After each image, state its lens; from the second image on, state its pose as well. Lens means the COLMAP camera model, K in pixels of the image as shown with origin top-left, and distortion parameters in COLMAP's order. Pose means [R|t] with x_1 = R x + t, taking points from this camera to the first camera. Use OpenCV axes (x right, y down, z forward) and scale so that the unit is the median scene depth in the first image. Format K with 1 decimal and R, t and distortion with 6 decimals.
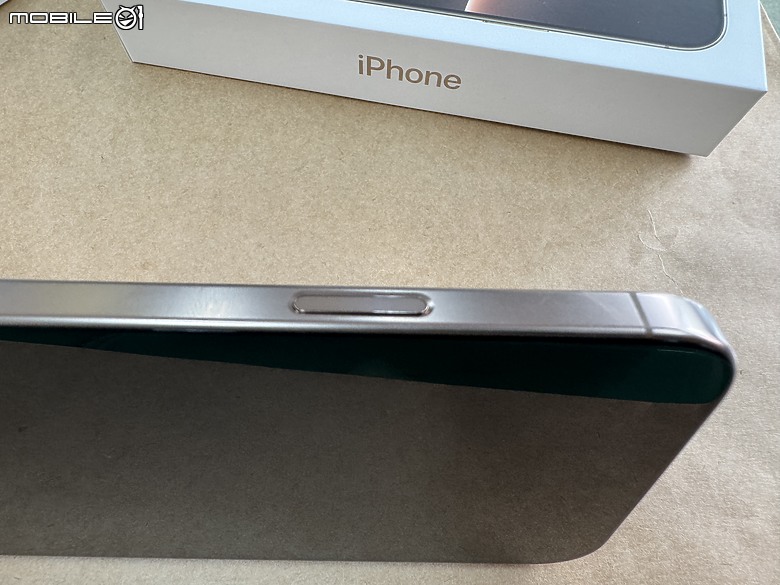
lens RADIAL K [[603.7, 0, 341.3], [0, 603.7, 293.6], [0, 0, 1]] dist [0.000443, 0.002827]
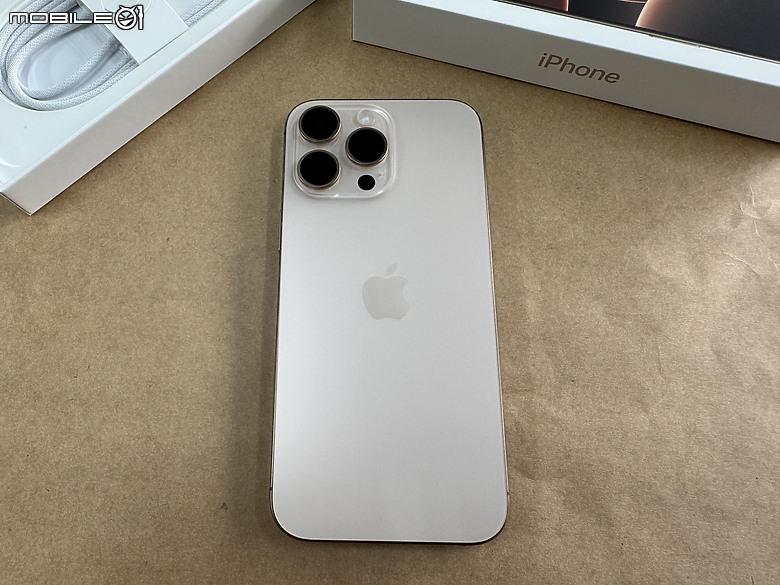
lens RADIAL K [[610.5, 0, 284.5], [0, 610.5, 292.3], [0, 0, 1]] dist [0.031966, -0.007757]
pose [[0.994978, 0.084451, -0.053730, -0.417776], [-0.076327, 0.987410, 0.138549, -0.017922], [0.064754, -0.133752, 0.988897, -0.449239]]
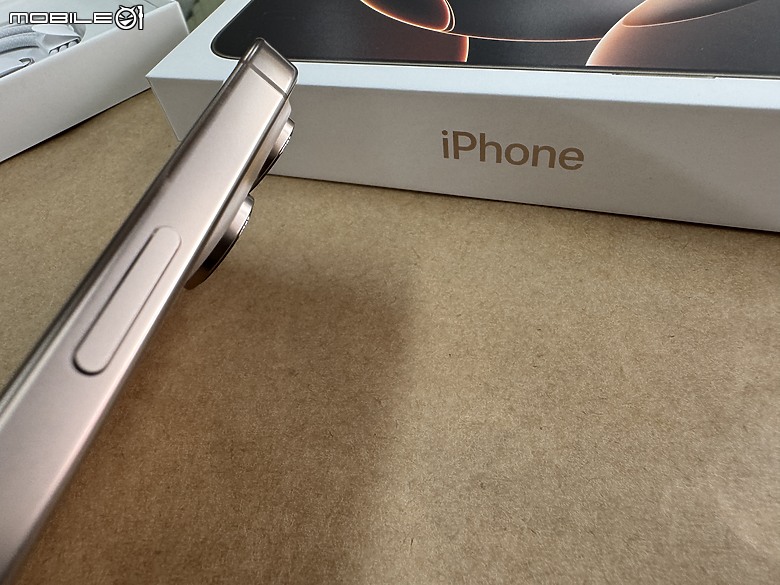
lens RADIAL K [[547.2, 0, 359.5], [0, 547.2, 305.0], [0, 0, 1]] dist [0.010124, -0.000582]
pose [[0.980308, 0.010795, -0.197179, 0.066485], [-0.060901, 0.966362, -0.249871, -0.000392], [0.187849, 0.256959, 0.947990, 0.372213]]
